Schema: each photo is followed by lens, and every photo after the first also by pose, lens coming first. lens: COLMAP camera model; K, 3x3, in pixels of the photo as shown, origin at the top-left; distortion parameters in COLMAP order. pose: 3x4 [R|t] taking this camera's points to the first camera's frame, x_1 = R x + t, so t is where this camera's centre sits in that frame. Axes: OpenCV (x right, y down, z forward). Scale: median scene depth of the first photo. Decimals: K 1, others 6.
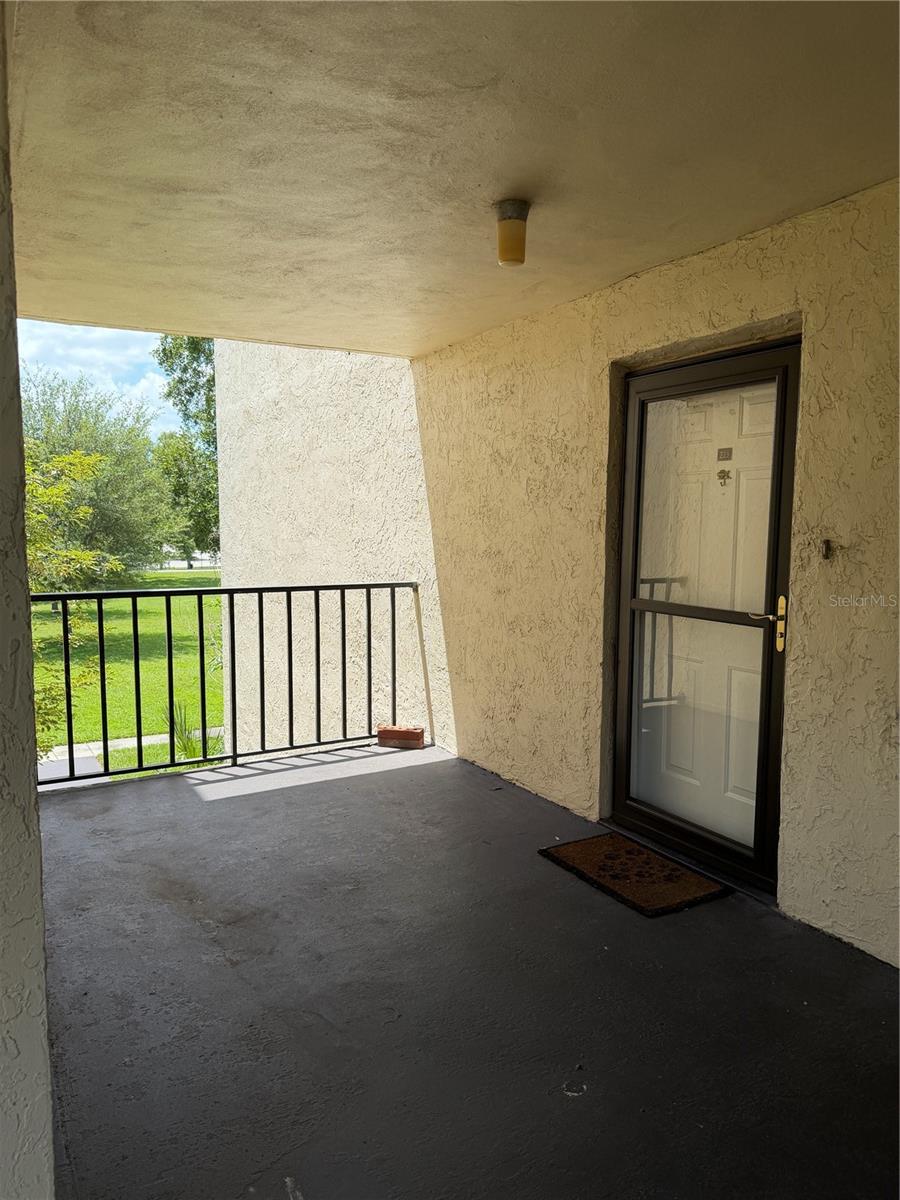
lens RADIAL K [[831.6, 0, 450.0], [0, 831.6, 600.0], [0, 0, 1]] dist [0.067077, -0.144158]
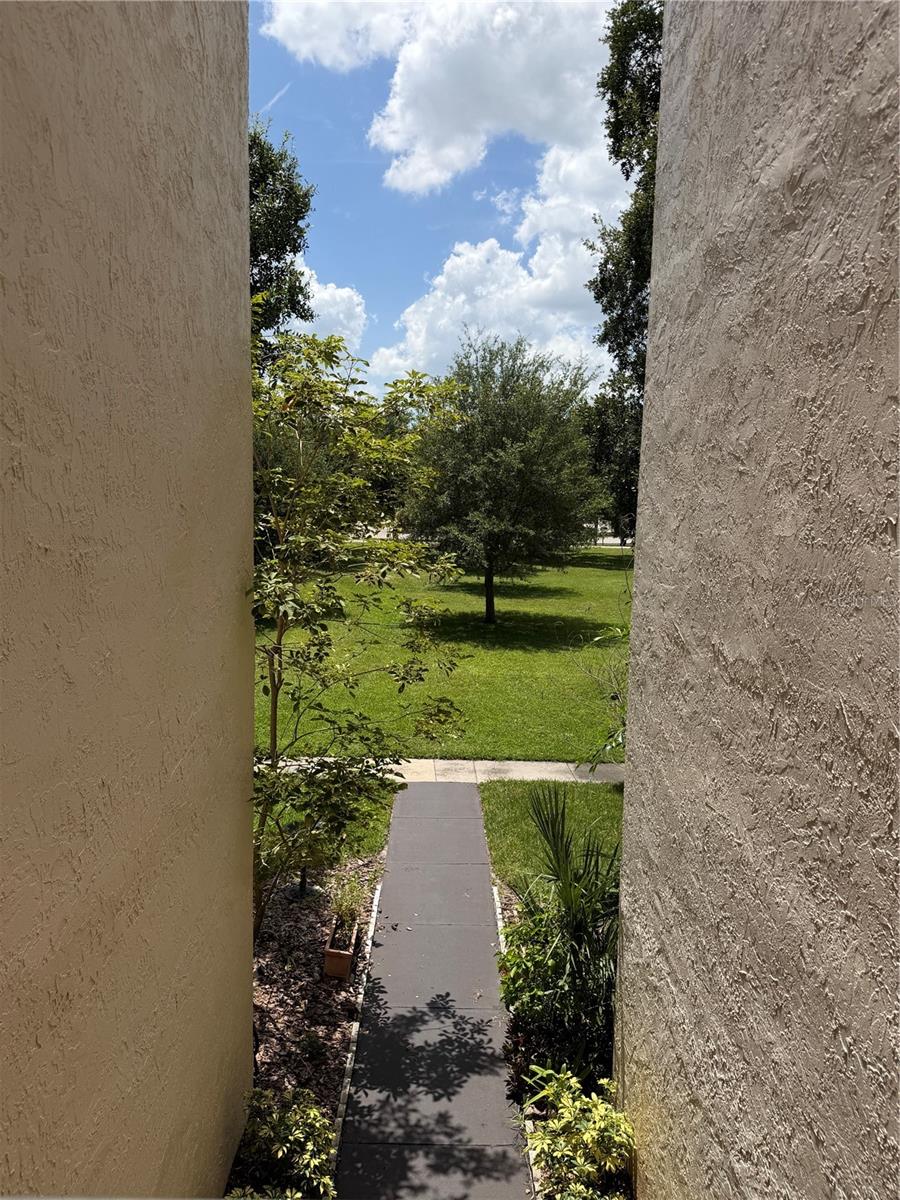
lens RADIAL K [[823.0, 0, 447.7], [0, 823.0, 633.3], [0, 0, 1]] dist [0.077610, -0.080059]
pose [[0.870751, 0.090577, -0.483310, -0.038186], [-0.056764, 0.994833, 0.084173, -0.013914], [0.488437, -0.045859, 0.871393, 0.154583]]
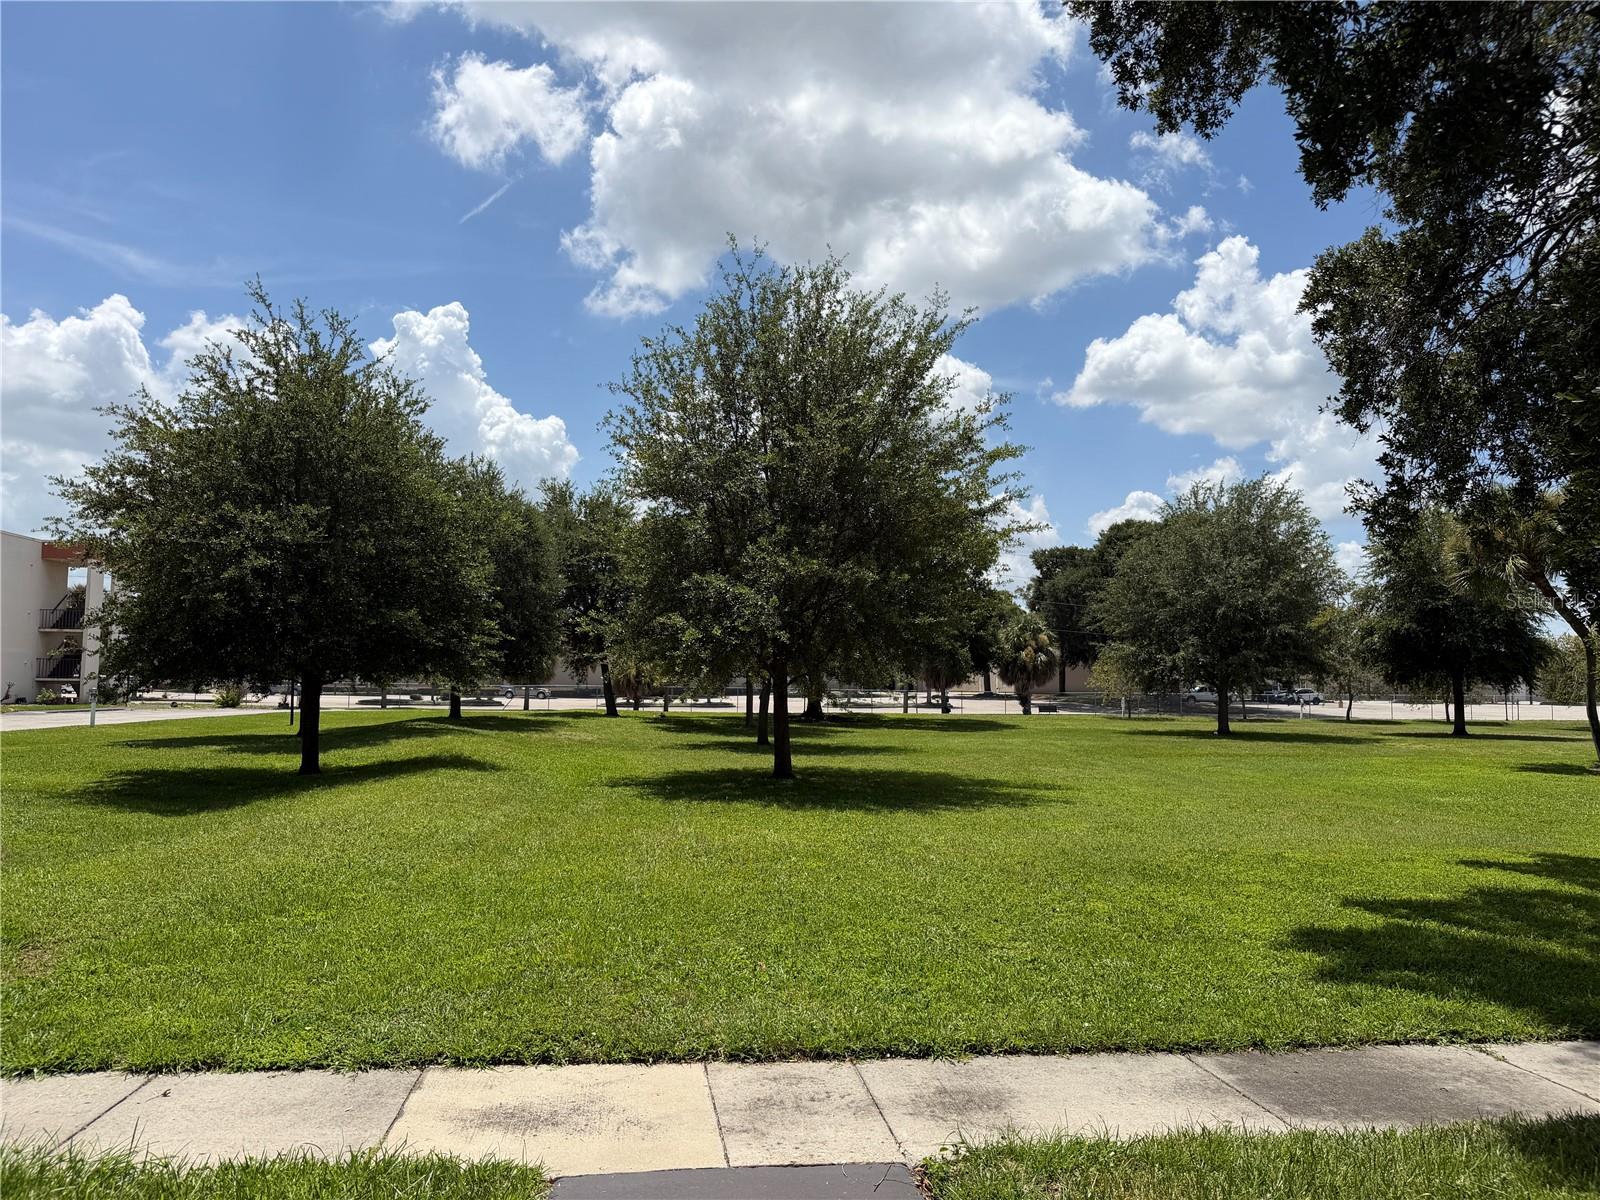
lens RADIAL K [[1108.8, 0, 800.0], [0, 1108.8, 600.0], [0, 0, 1]] dist [0.067077, -0.144158]
pose [[0.917345, -0.028317, -0.397086, -0.200765], [-0.038980, 0.986284, -0.160386, 0.063260], [0.396181, 0.162607, 0.903659, 0.427488]]
